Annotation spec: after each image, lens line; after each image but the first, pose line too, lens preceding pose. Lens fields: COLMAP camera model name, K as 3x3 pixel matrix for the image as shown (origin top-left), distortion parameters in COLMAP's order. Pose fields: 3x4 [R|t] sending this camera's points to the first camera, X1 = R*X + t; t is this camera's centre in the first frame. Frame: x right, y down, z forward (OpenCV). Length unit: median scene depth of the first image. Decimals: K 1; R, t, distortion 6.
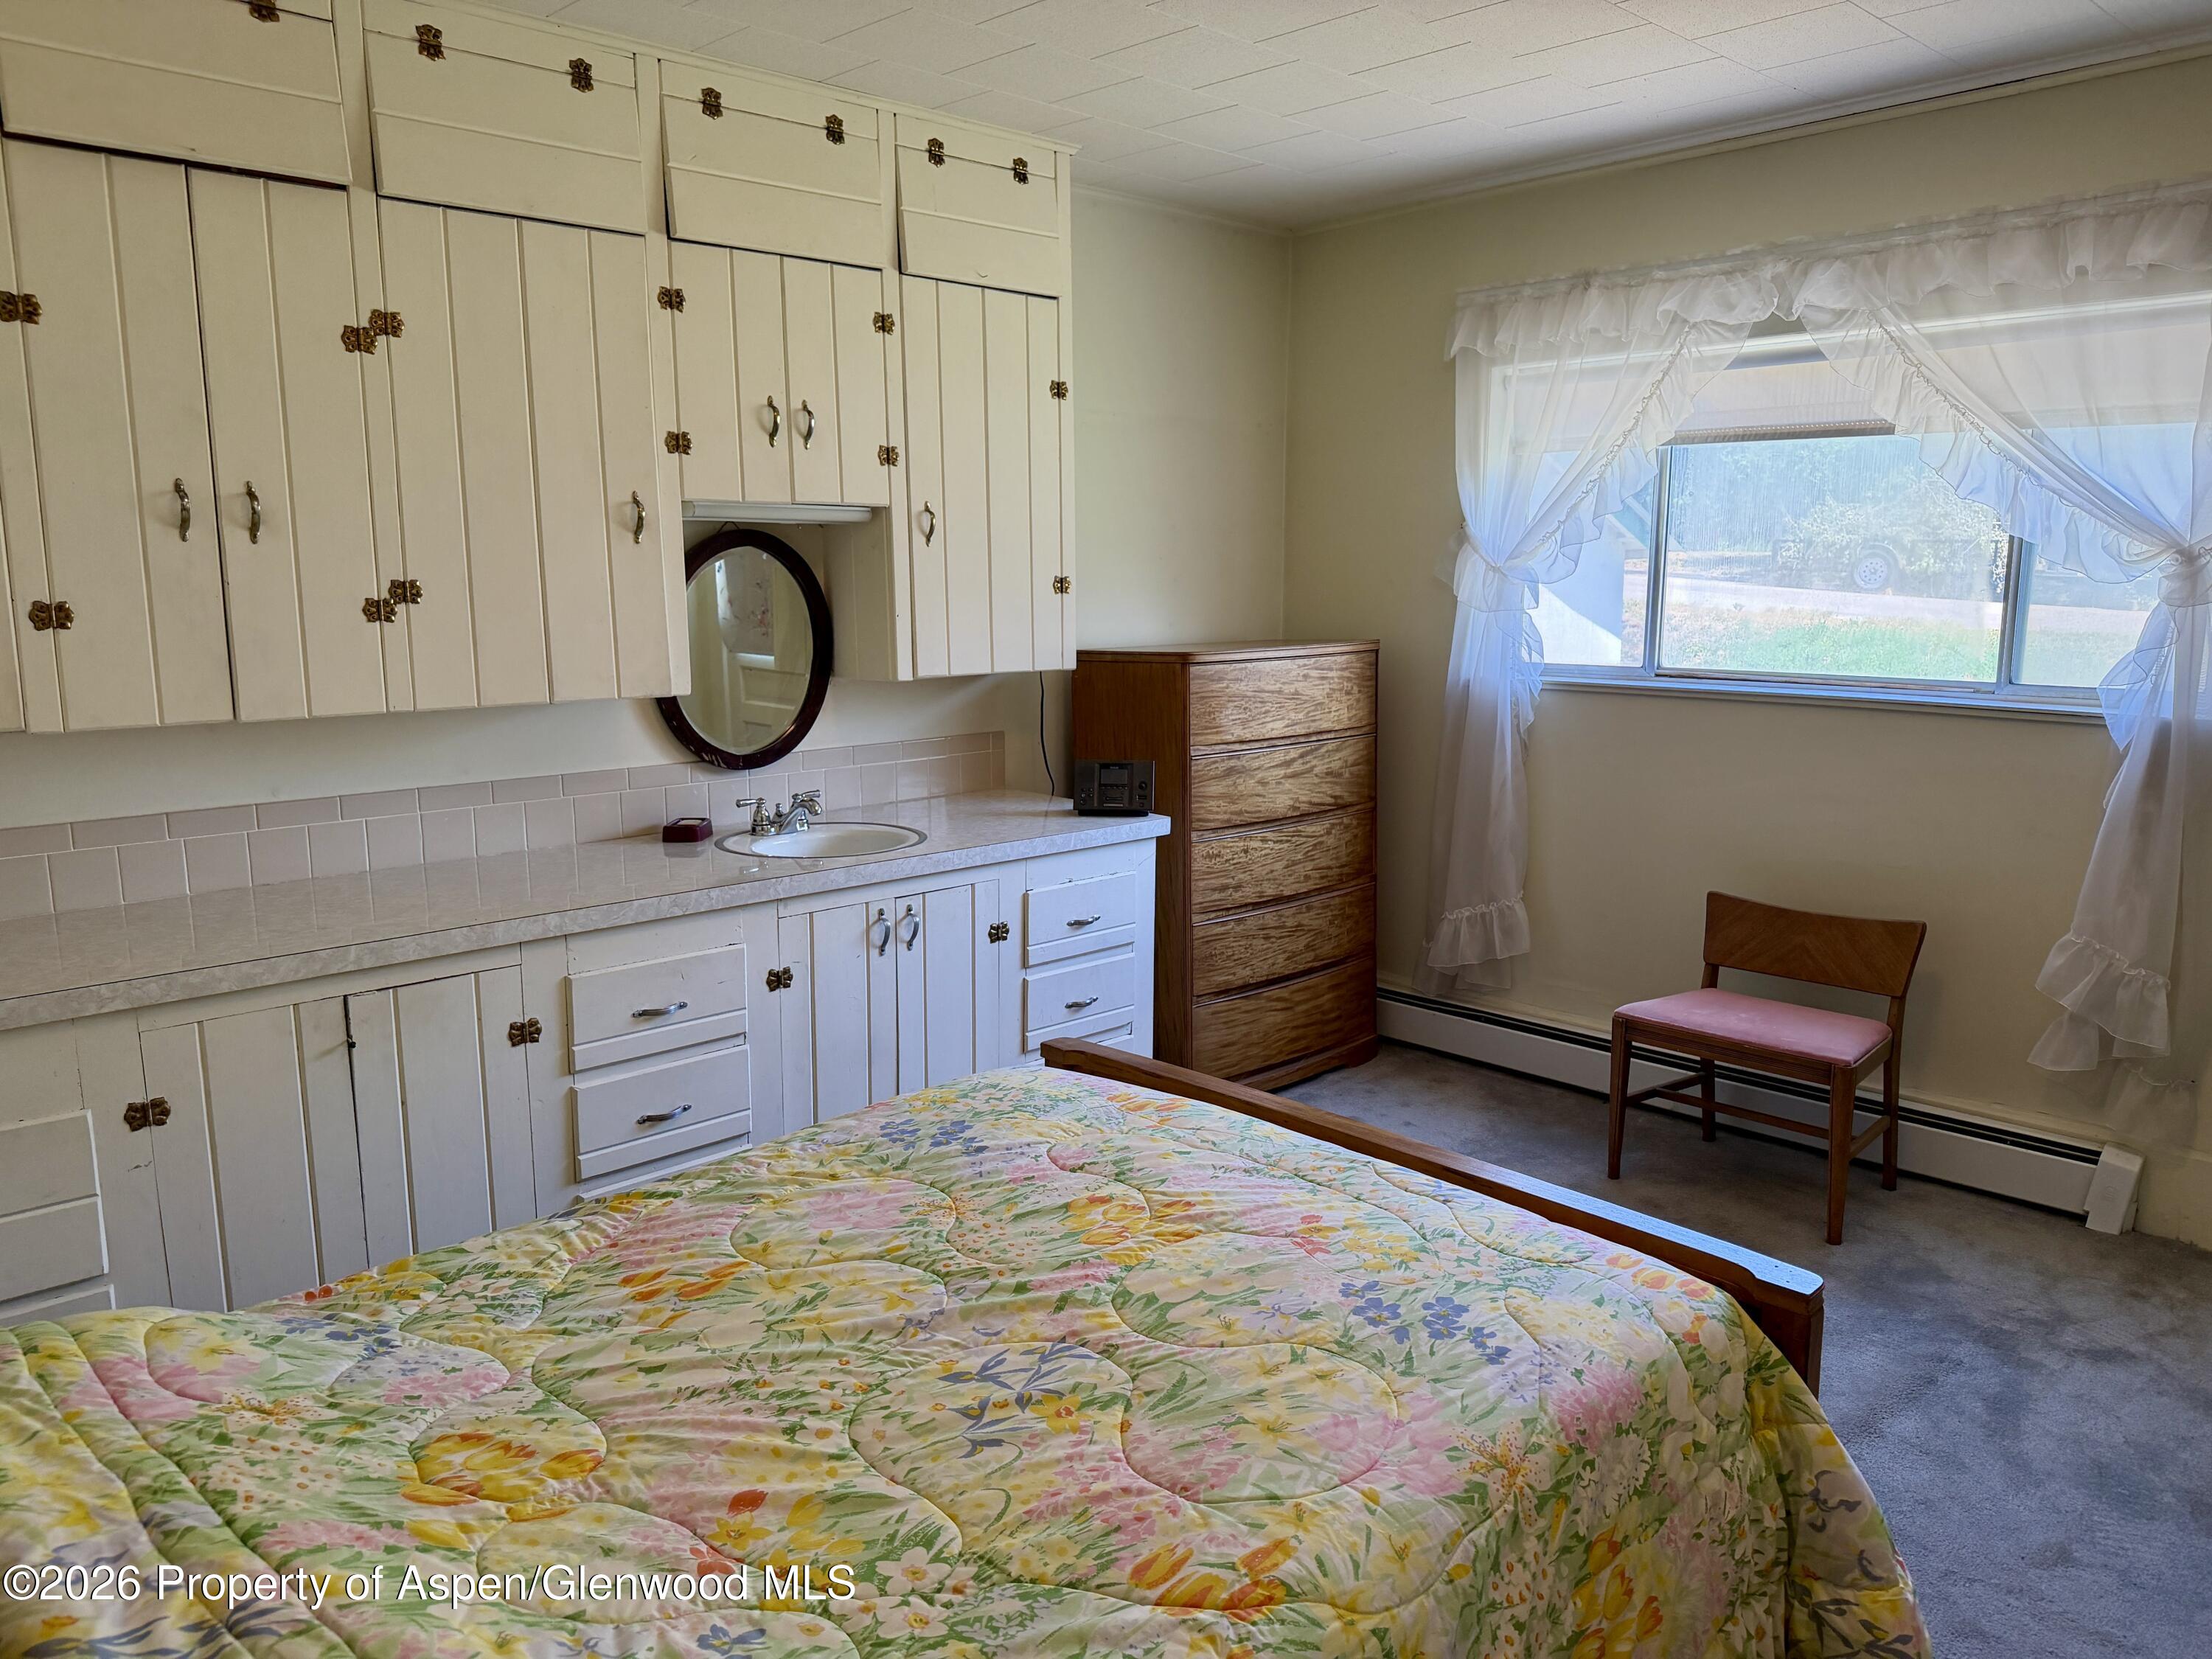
lens RADIAL K [[1527.9, 0, 1112.8], [0, 1527.9, 832.6], [0, 0, 1]] dist [0.106702, -0.152334]
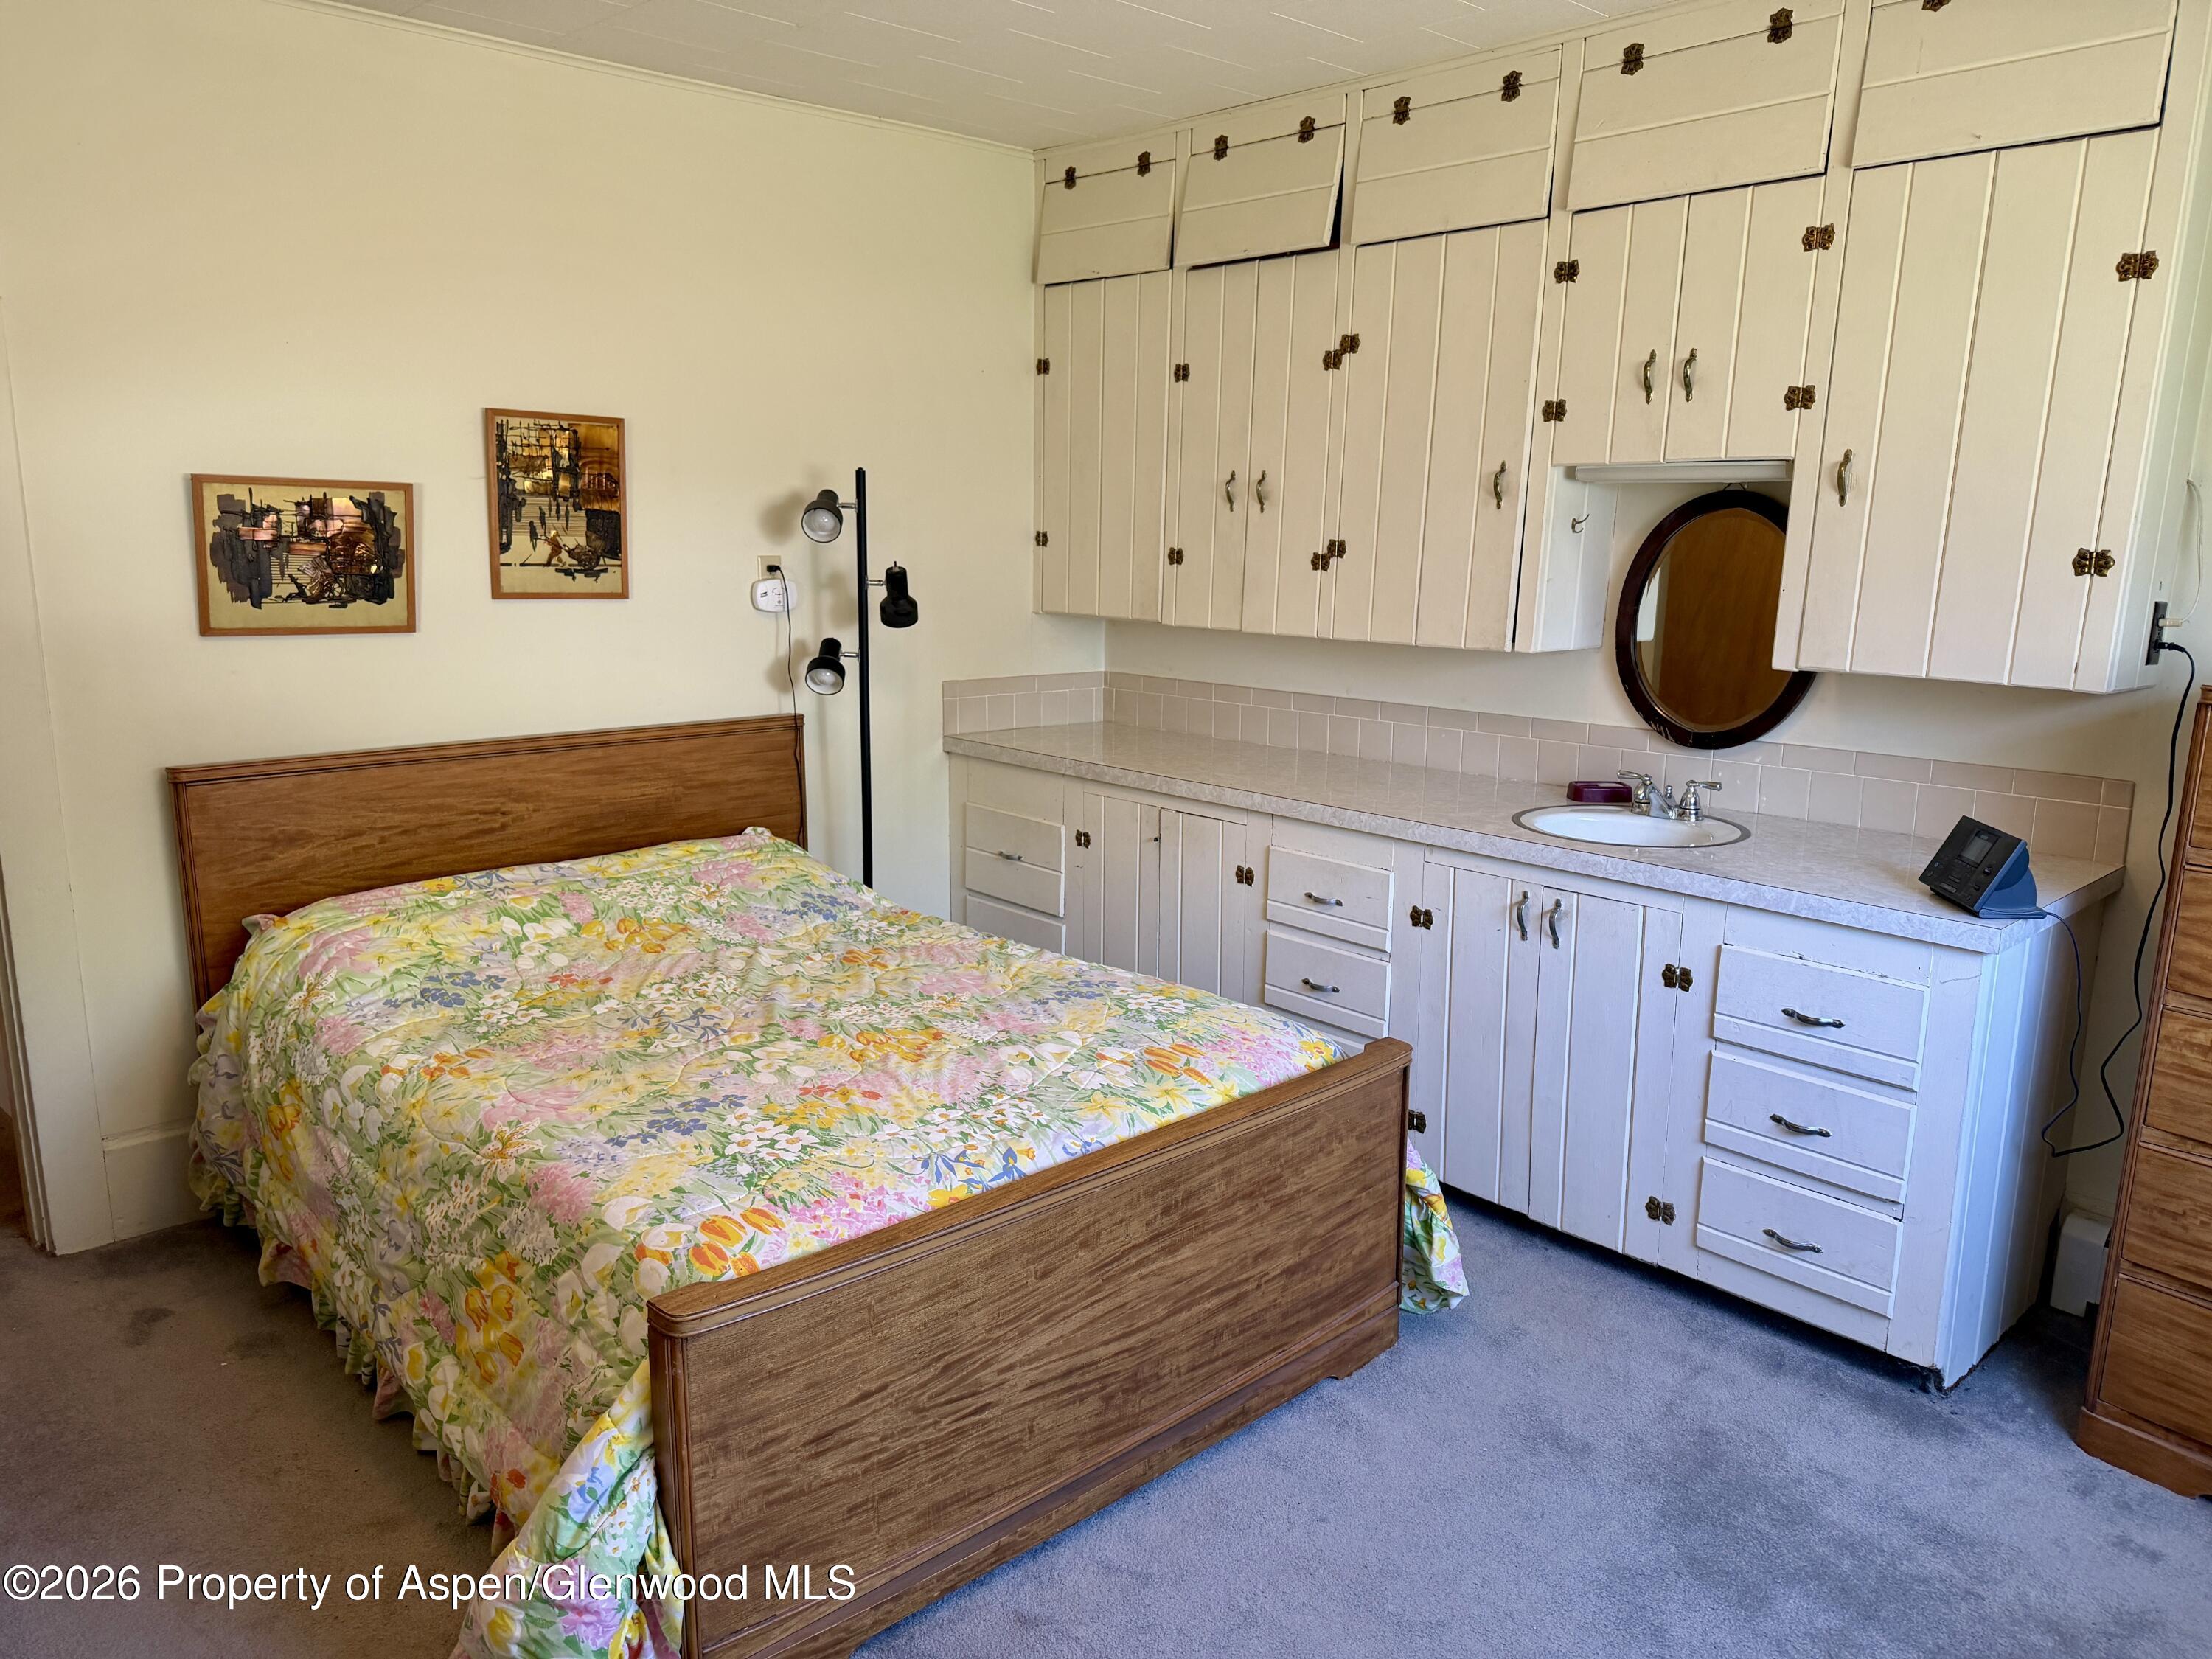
lens RADIAL K [[1527.9, 0, 1112.8], [0, 1527.9, 832.6], [0, 0, 1]] dist [0.106702, -0.152334]
pose [[-0.006871, 0.201642, -0.979435, 0.964892], [-0.183816, 0.962514, 0.199447, -0.159839], [0.982937, 0.181406, 0.030451, 0.879018]]
